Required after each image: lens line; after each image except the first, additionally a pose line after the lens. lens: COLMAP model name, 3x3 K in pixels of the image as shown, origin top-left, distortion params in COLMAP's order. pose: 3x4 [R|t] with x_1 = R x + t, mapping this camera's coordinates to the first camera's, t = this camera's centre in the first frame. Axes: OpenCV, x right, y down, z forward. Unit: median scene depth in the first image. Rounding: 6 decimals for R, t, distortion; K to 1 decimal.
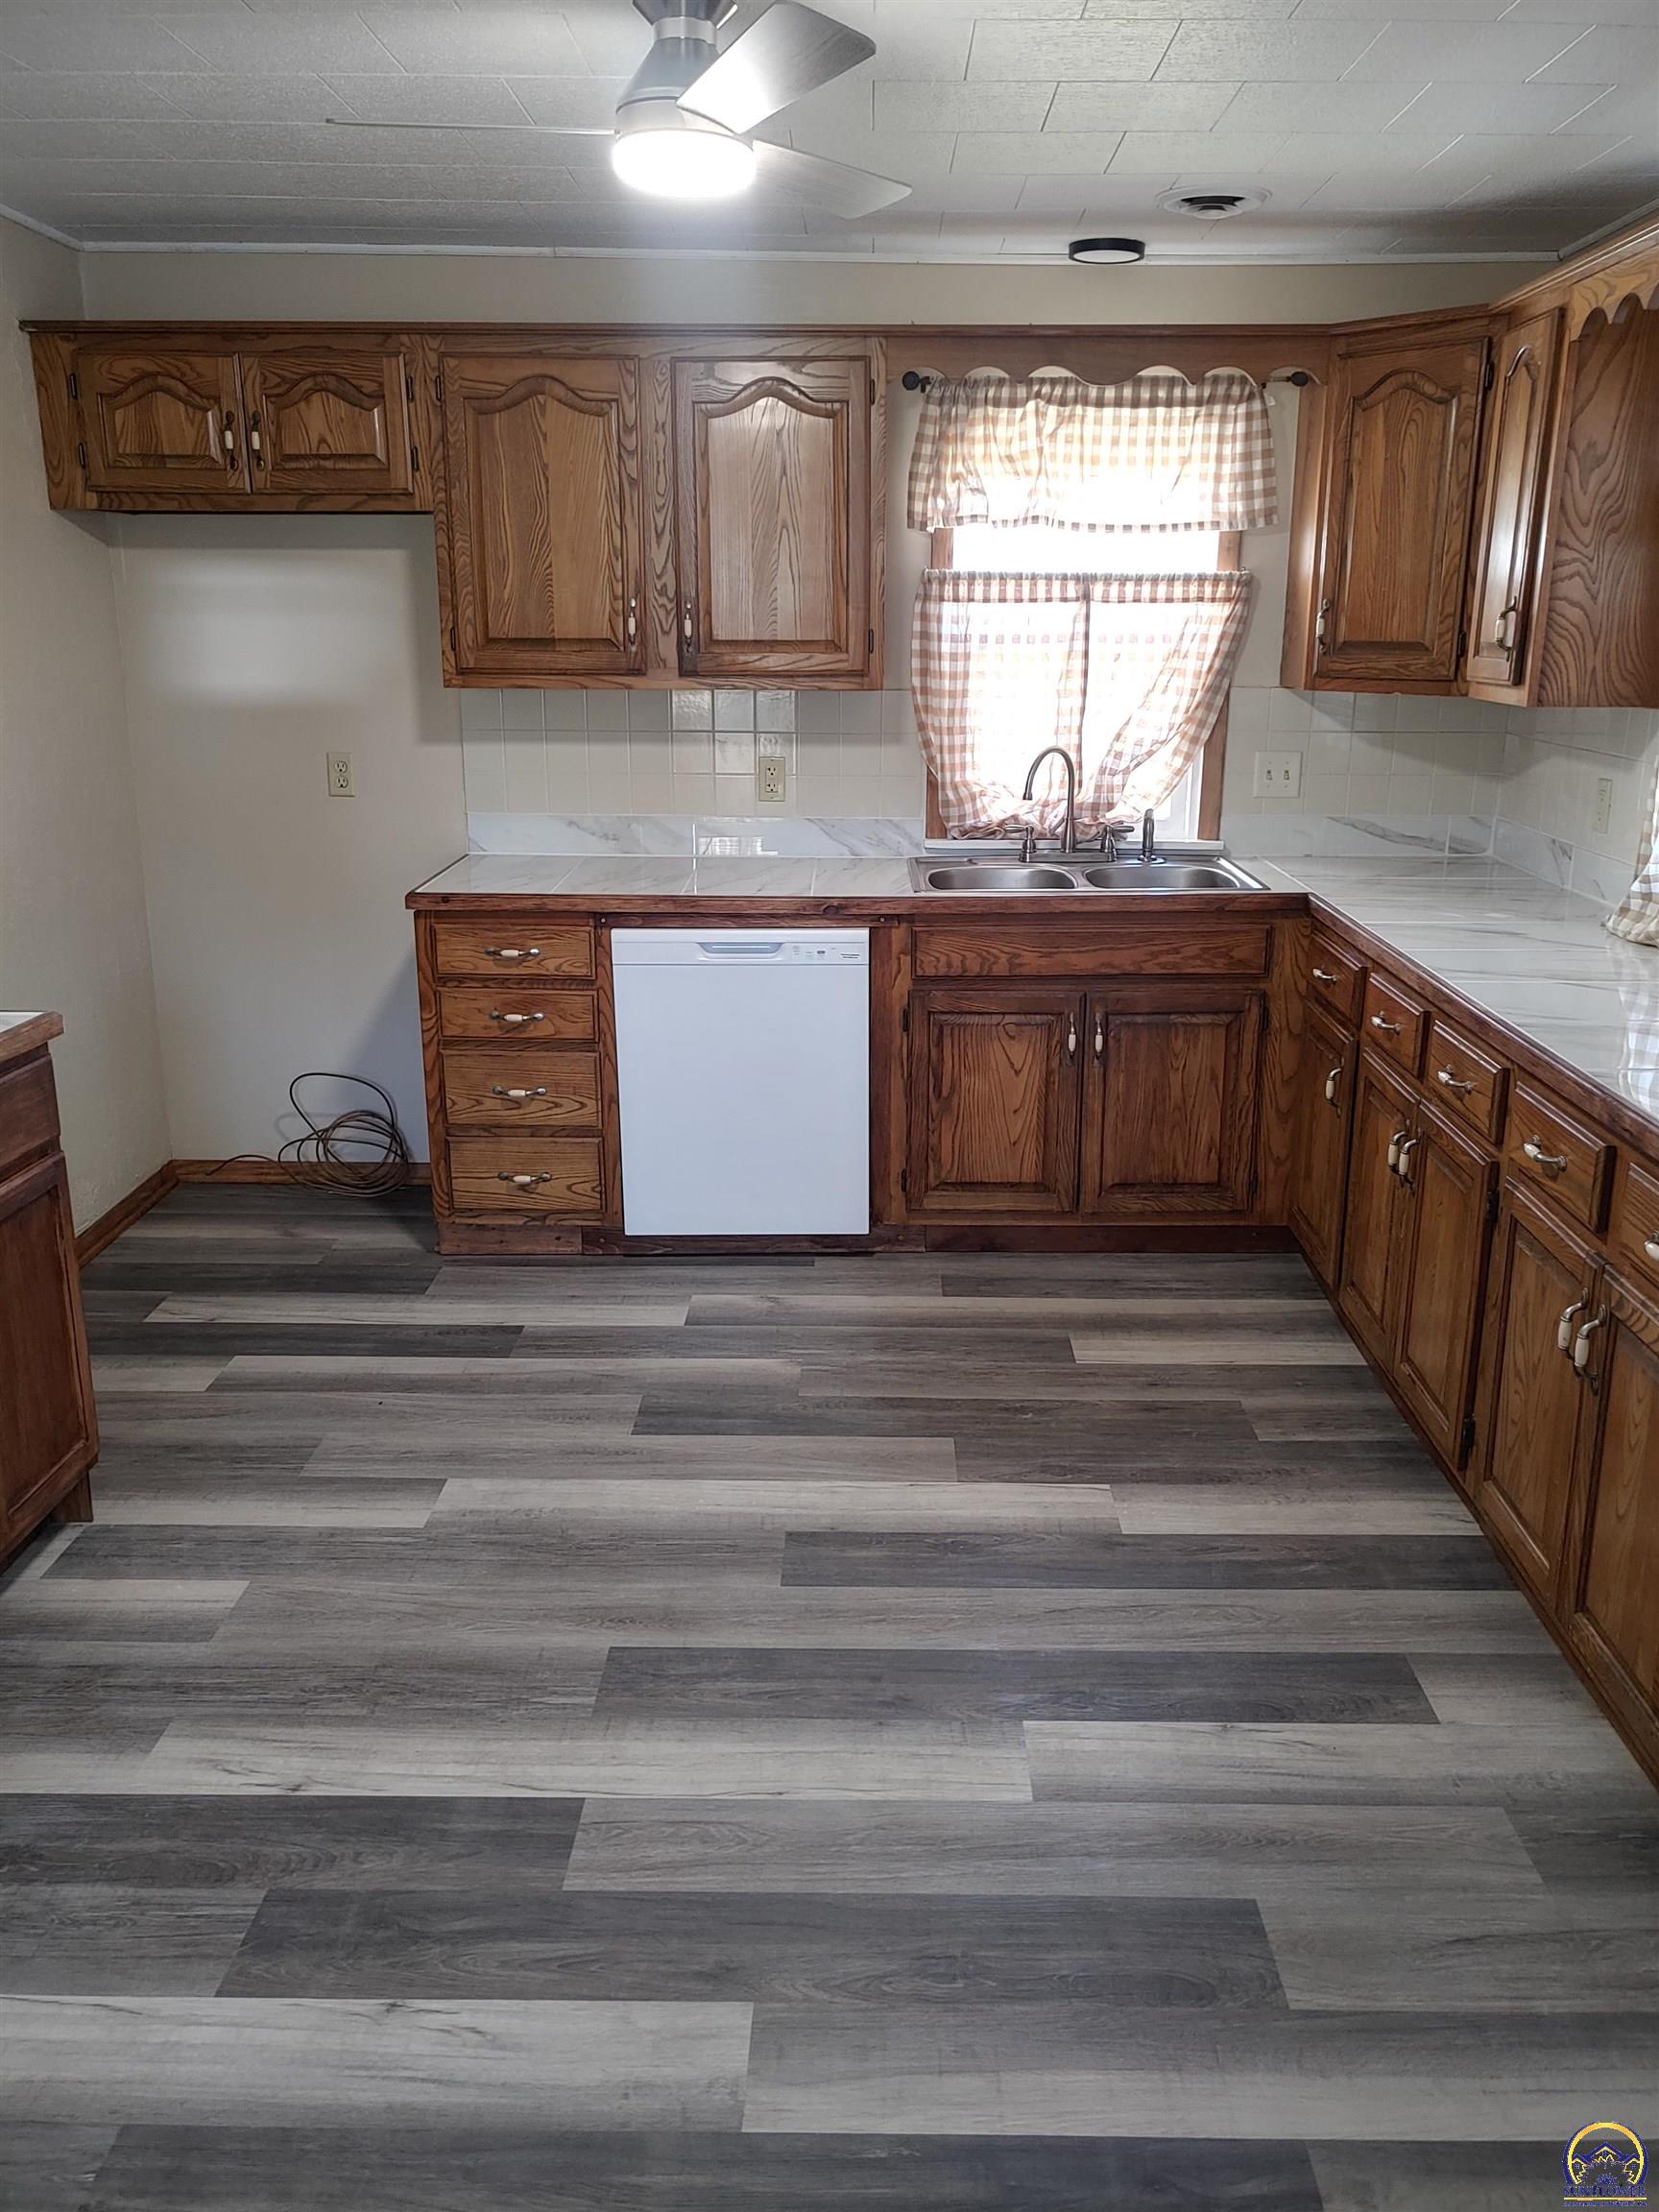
lens RADIAL K [[1702.5, 0, 840.0], [0, 1702.5, 1106.4], [0, 0, 1]] dist [0.004022, 0.017943]
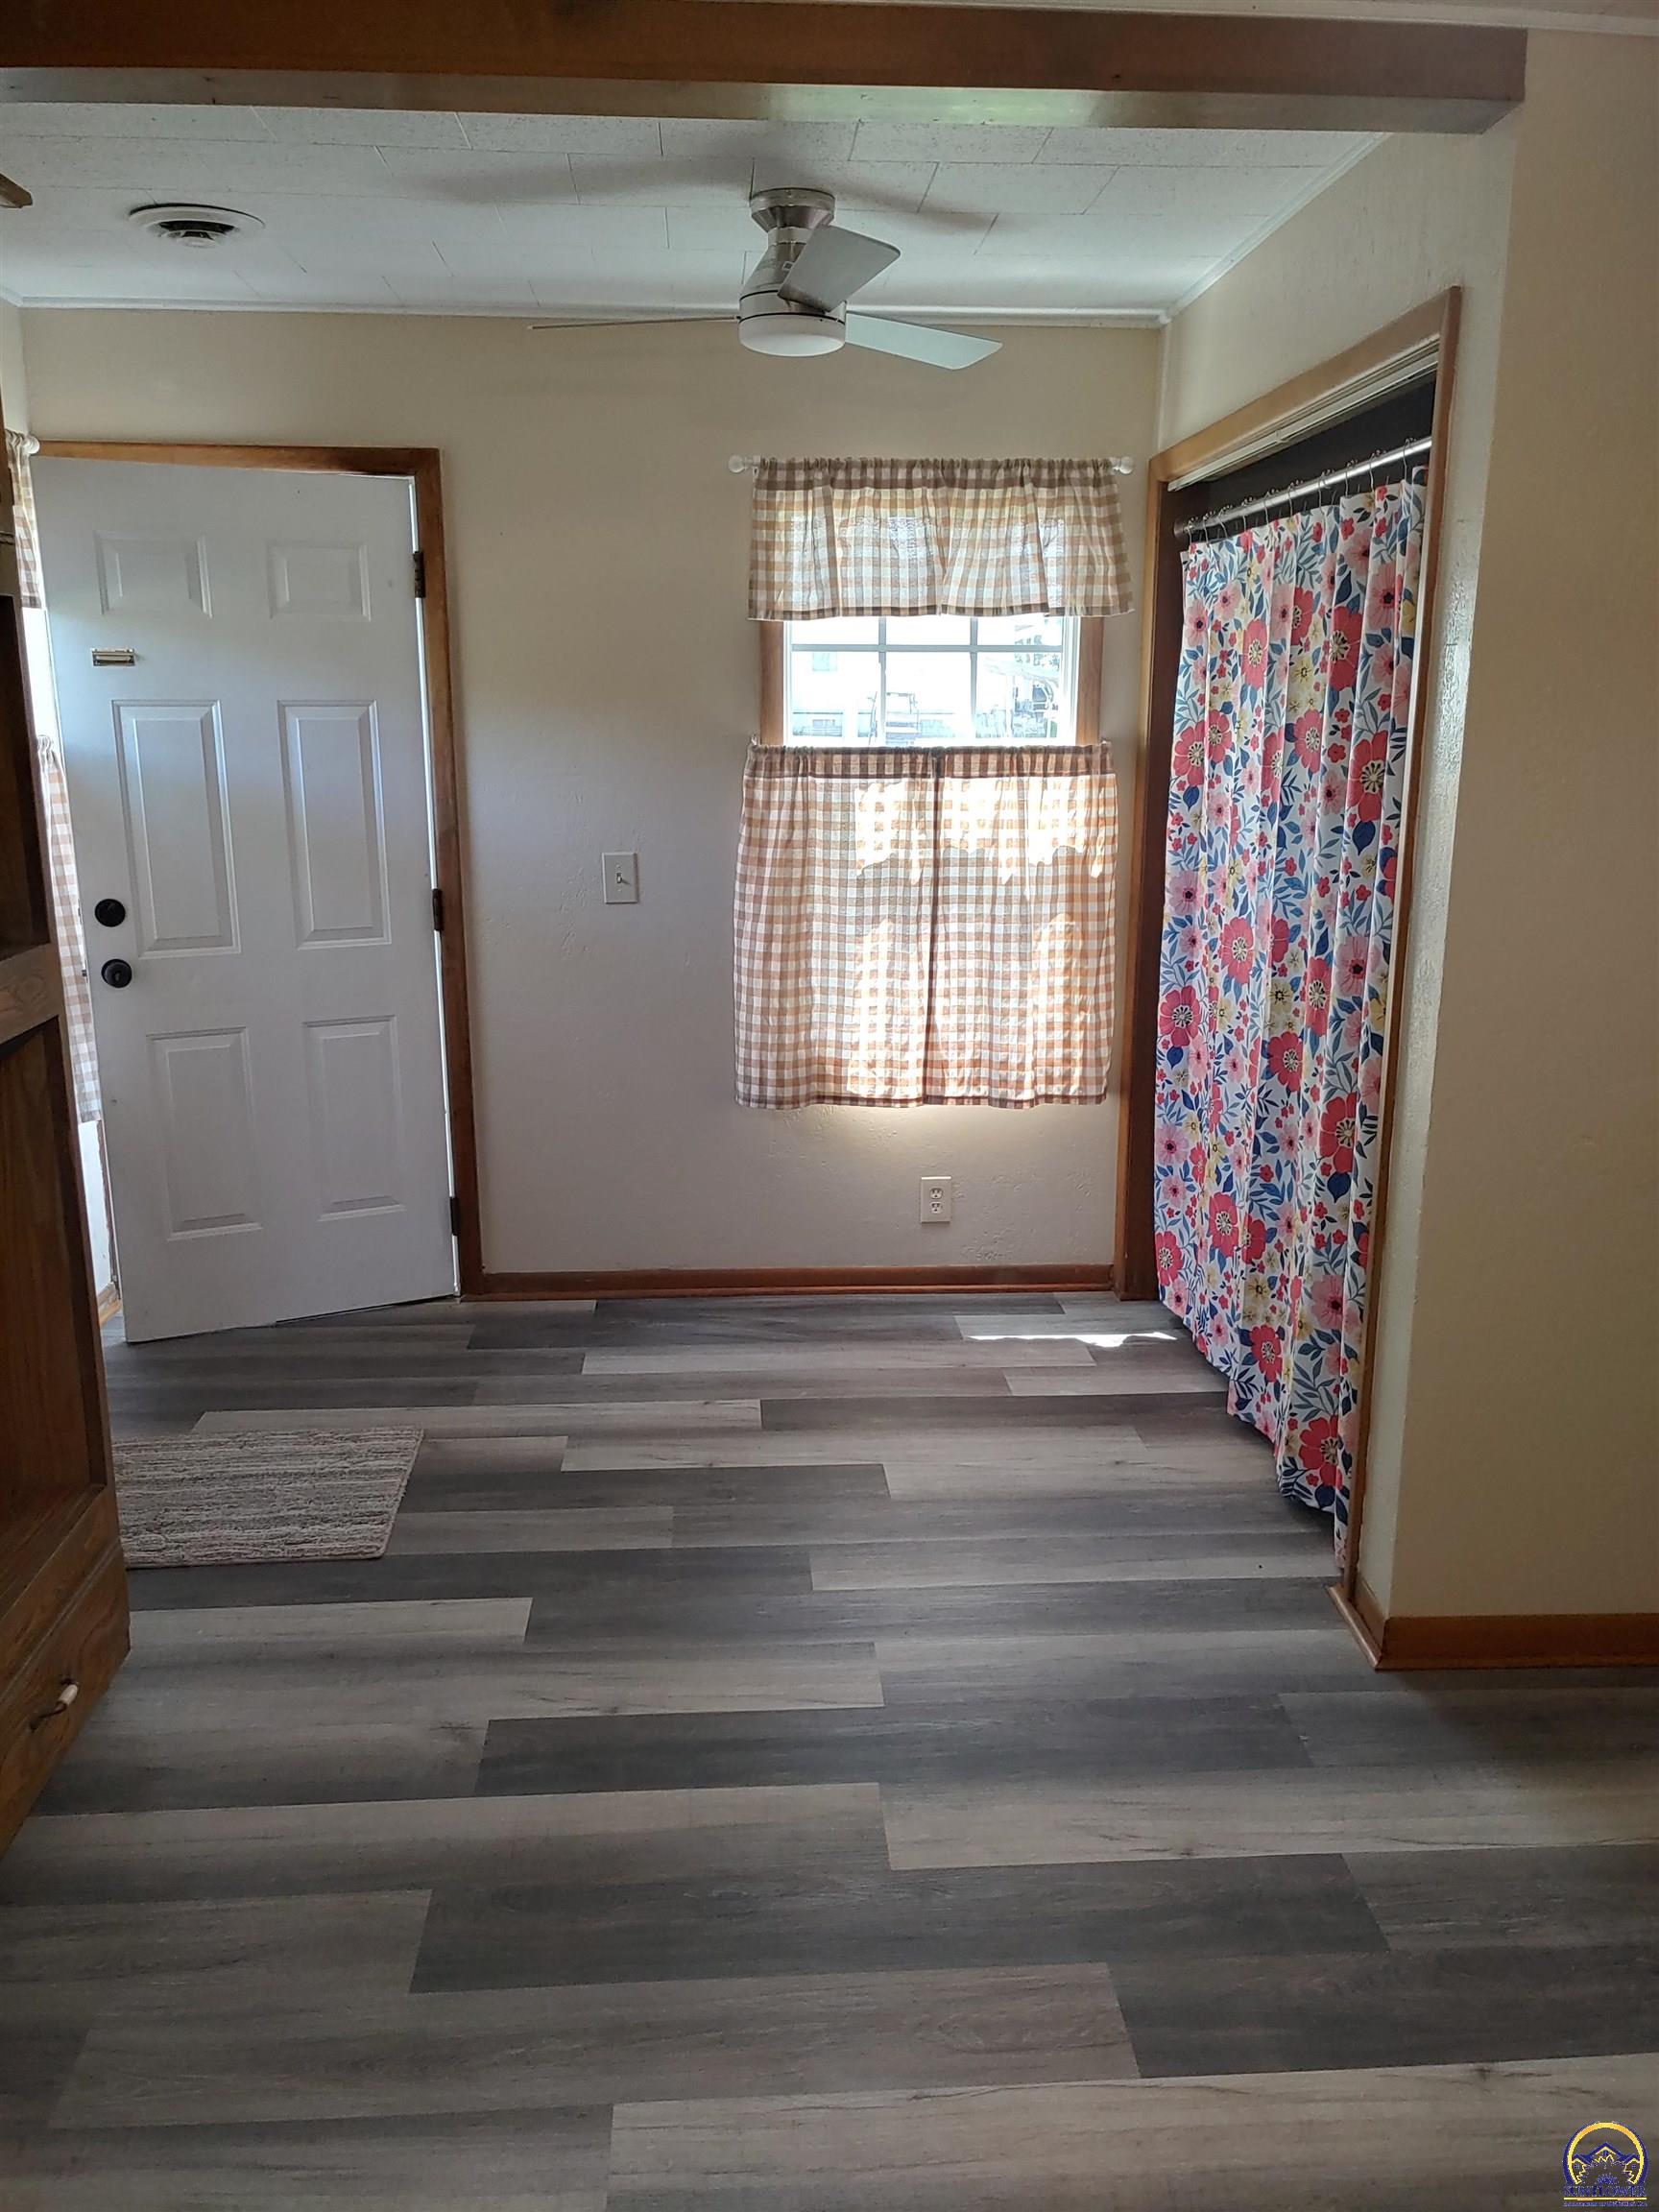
lens RADIAL K [[1702.5, 0, 840.0], [0, 1702.5, 1106.4], [0, 0, 1]] dist [0.004022, 0.017943]
pose [[-0.995574, 0.018622, -0.092116, 0.040145], [-0.028133, 0.876167, 0.481187, -0.242134], [0.089670, 0.481649, -0.871765, 0.846369]]
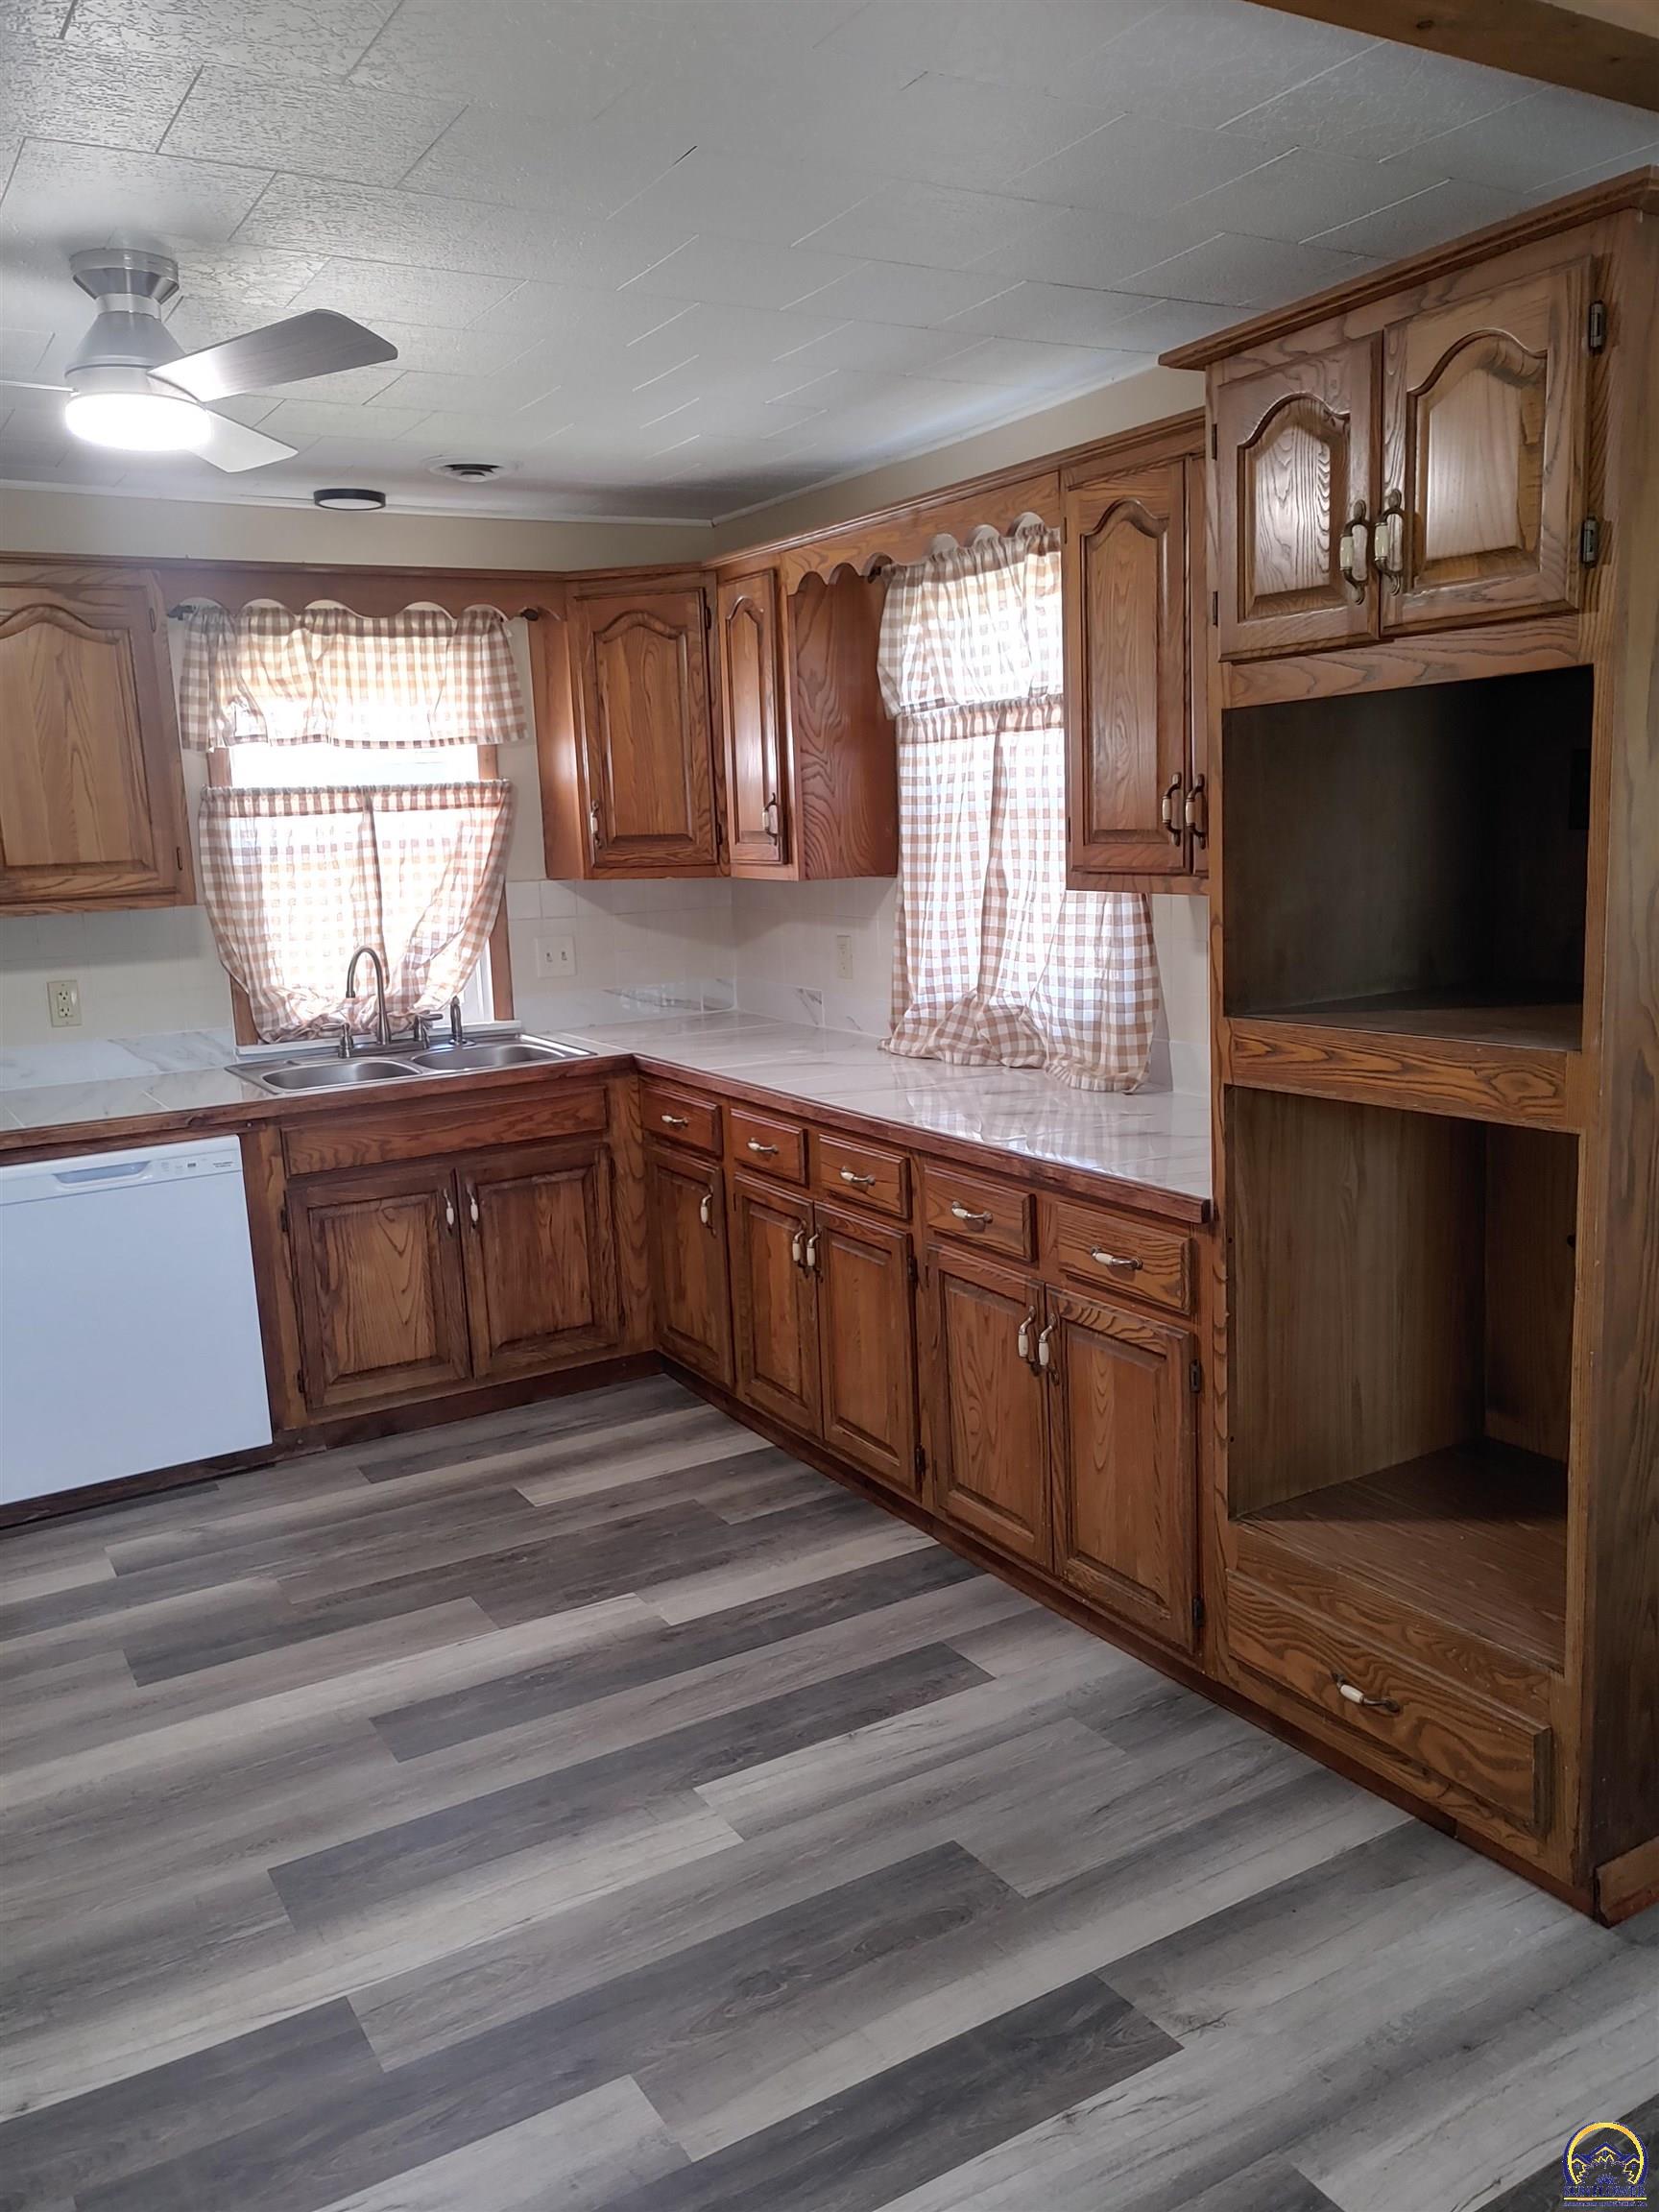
lens RADIAL K [[1715.9, 0, 824.1], [0, 1715.9, 1130.5], [0, 0, 1]] dist [-0.000639, -0.000931]
pose [[0.851613, -0.134635, 0.506586, -0.198958], [0.185231, 0.981393, -0.050565, 0.006985], [-0.490352, 0.136897, 0.860706, -0.038699]]
